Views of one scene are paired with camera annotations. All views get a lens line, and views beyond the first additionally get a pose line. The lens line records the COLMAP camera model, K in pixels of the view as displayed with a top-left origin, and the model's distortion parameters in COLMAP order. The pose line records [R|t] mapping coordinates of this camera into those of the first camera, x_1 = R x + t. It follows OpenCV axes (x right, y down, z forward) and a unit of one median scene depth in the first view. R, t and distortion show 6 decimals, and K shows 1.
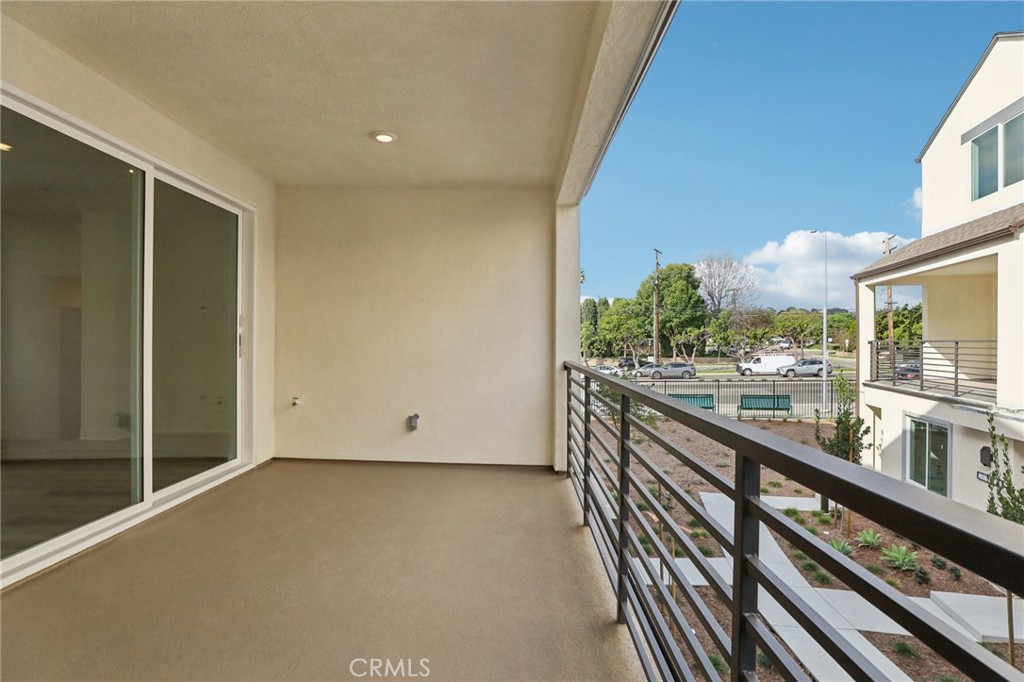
lens RADIAL K [[471.1, 0, 512.3], [0, 471.1, 340.9], [0, 0, 1]] dist [-0.042681, 0.010241]
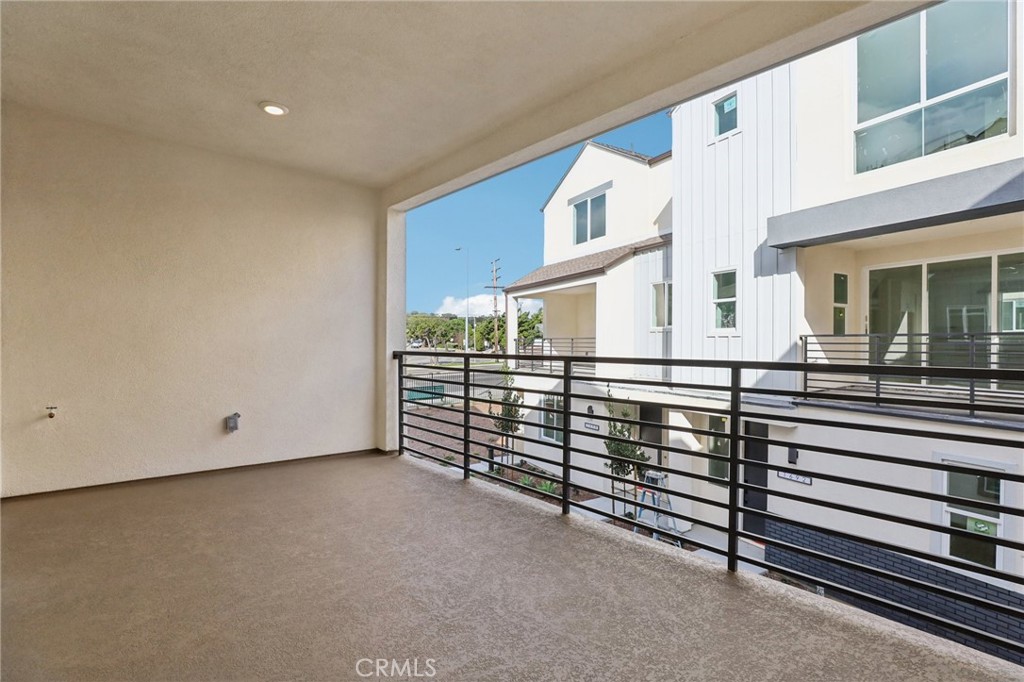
lens RADIAL K [[471.1, 0, 515.2], [0, 471.1, 340.8], [0, 0, 1]] dist [-0.042681, 0.010241]
pose [[0.730910, 0.001472, 0.682472, -0.437377], [-0.001489, 0.999999, -0.000562, 0.020051], [-0.682472, -0.000605, 0.730912, -0.003839]]
